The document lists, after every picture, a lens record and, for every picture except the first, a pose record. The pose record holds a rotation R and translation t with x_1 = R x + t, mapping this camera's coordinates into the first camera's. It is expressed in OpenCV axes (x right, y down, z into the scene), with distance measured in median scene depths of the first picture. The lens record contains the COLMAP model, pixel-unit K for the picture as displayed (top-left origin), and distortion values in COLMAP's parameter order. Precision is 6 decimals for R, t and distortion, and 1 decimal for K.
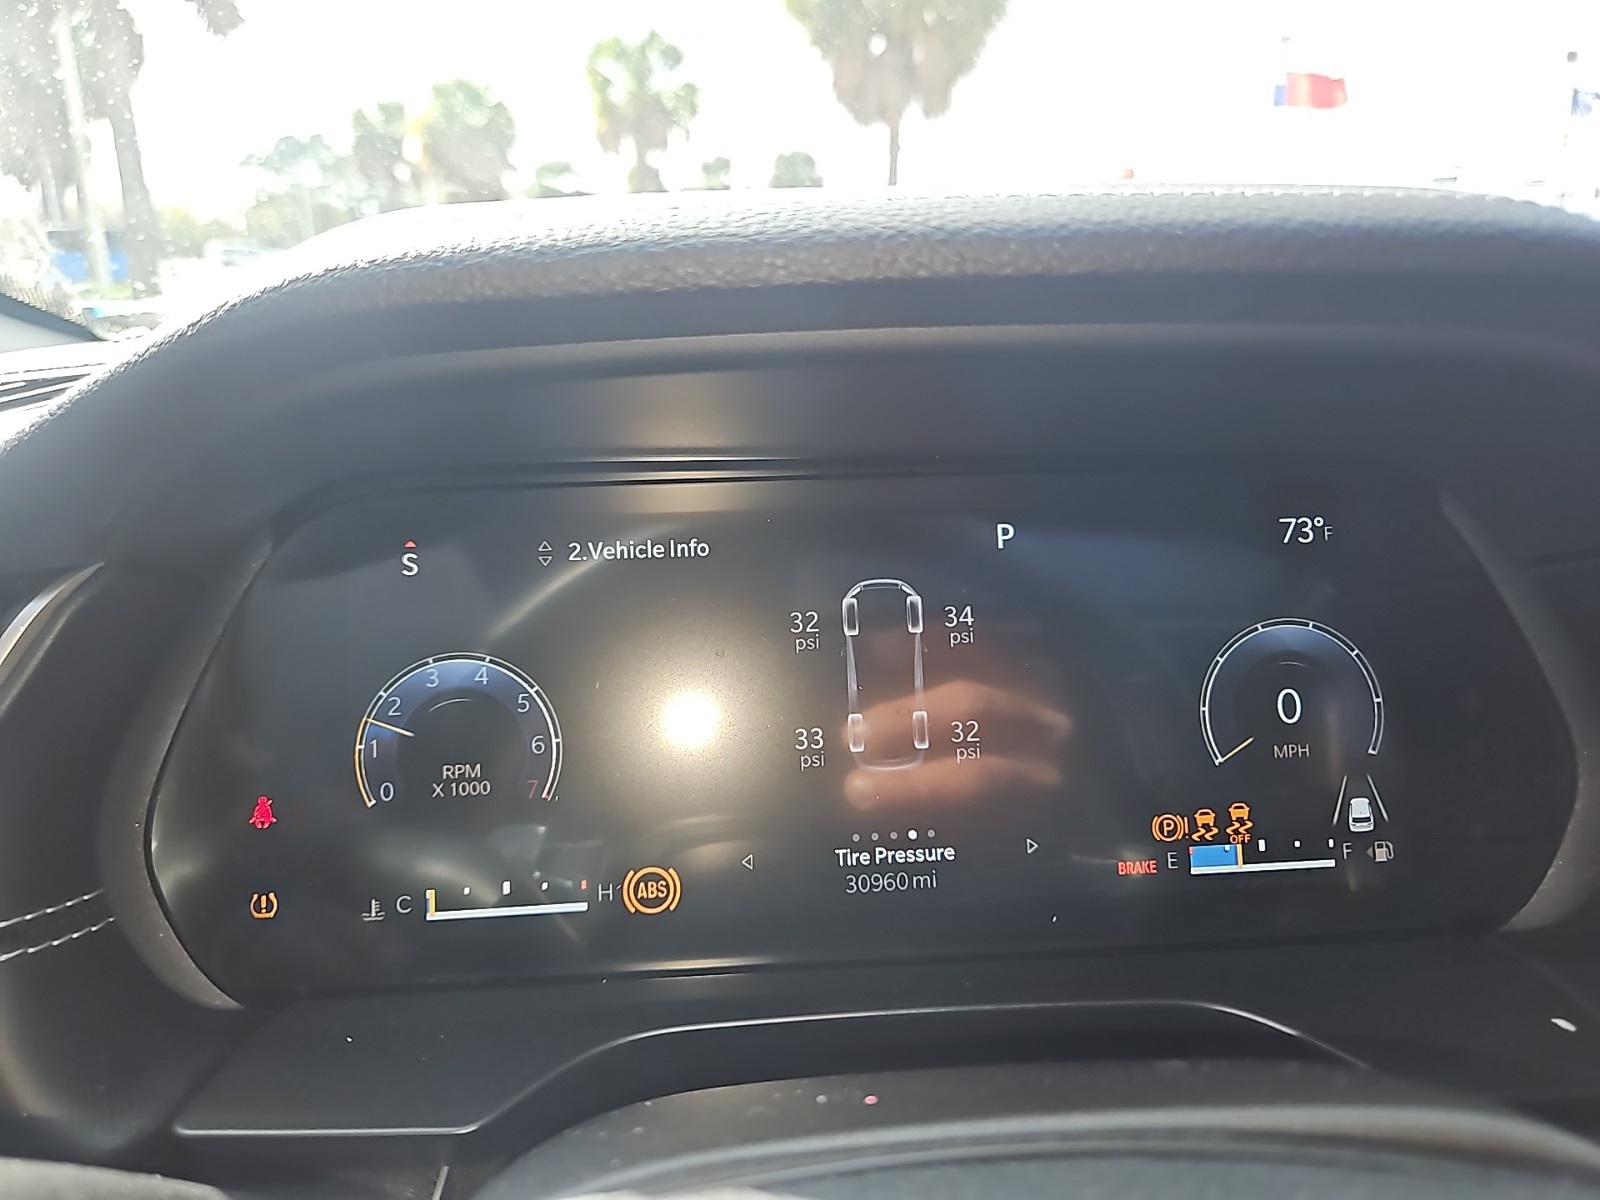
lens RADIAL K [[1057.0, 0, 800.0], [0, 1057.0, 600.0], [0, 0, 1]] dist [0.005827, -0.031059]
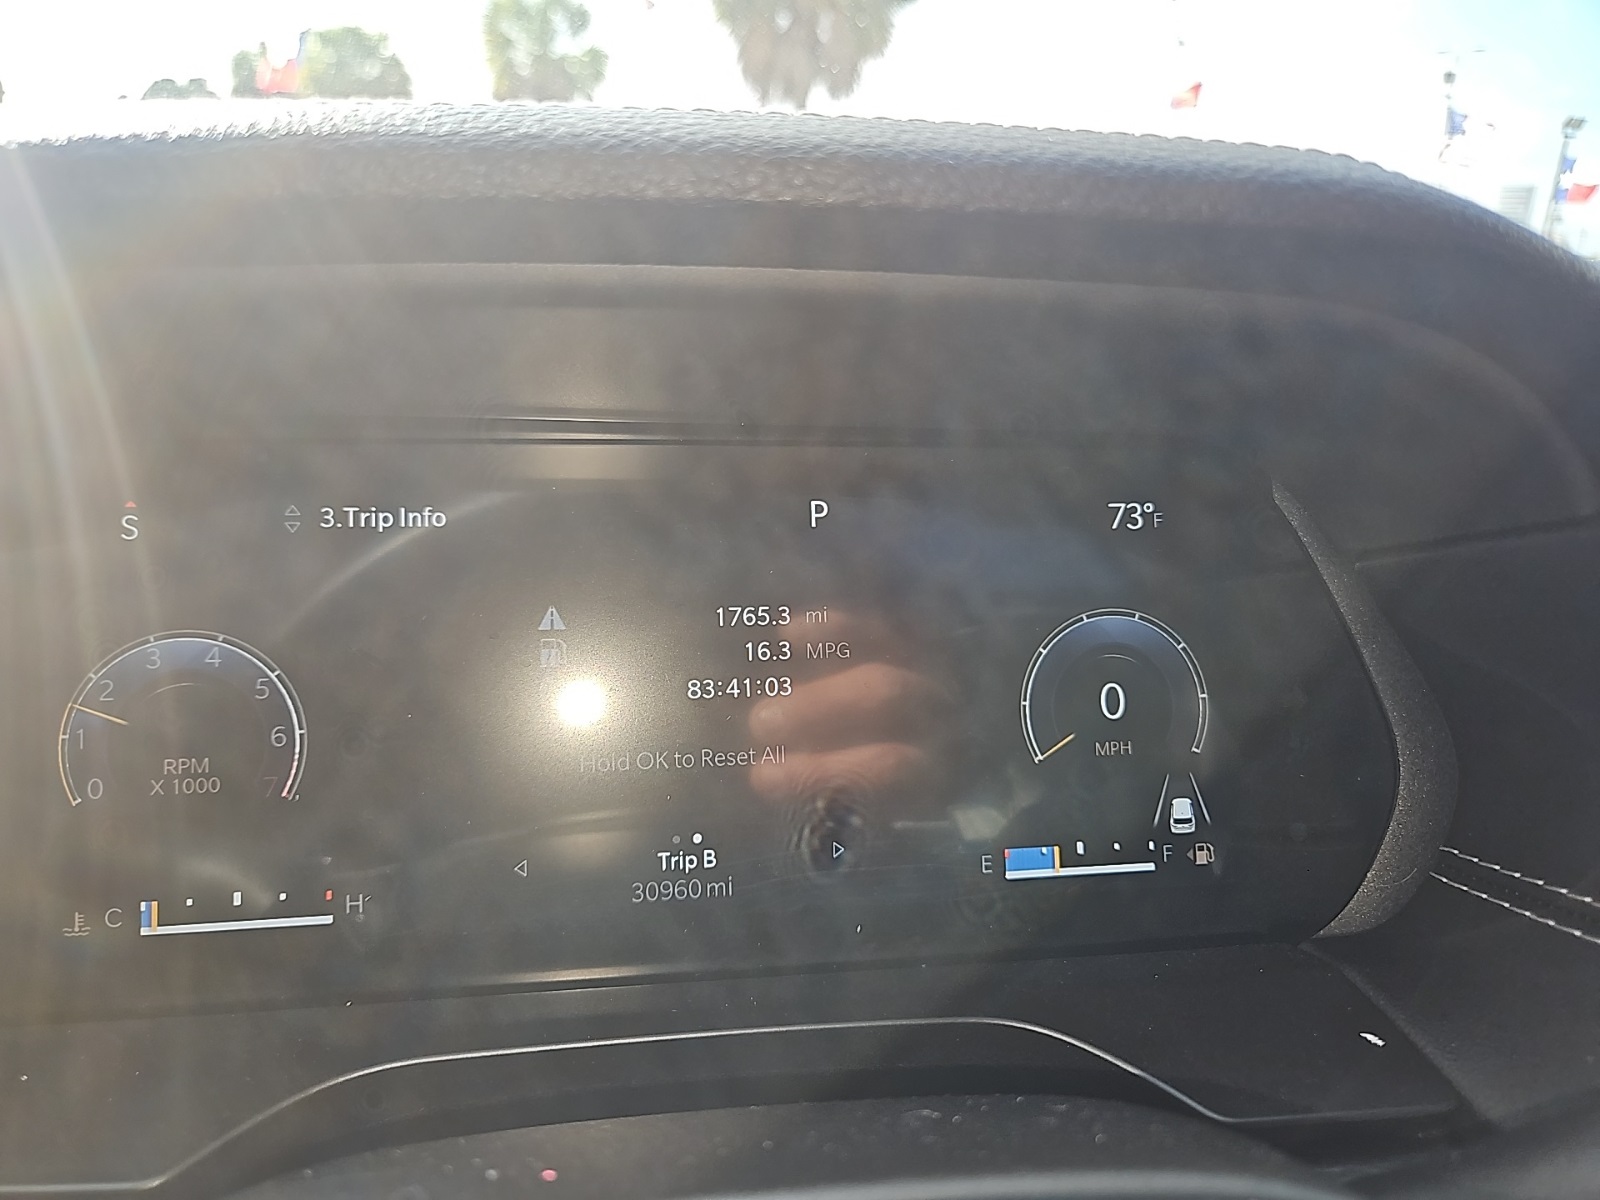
lens RADIAL K [[1059.4, 0, 801.5], [0, 1059.4, 594.7], [0, 0, 1]] dist [-0.003092, -0.033182]
pose [[0.995258, 0.020114, 0.095172, 0.097217], [-0.021357, 0.999699, 0.012052, -0.000559], [-0.094901, -0.014028, 0.995388, 0.086418]]
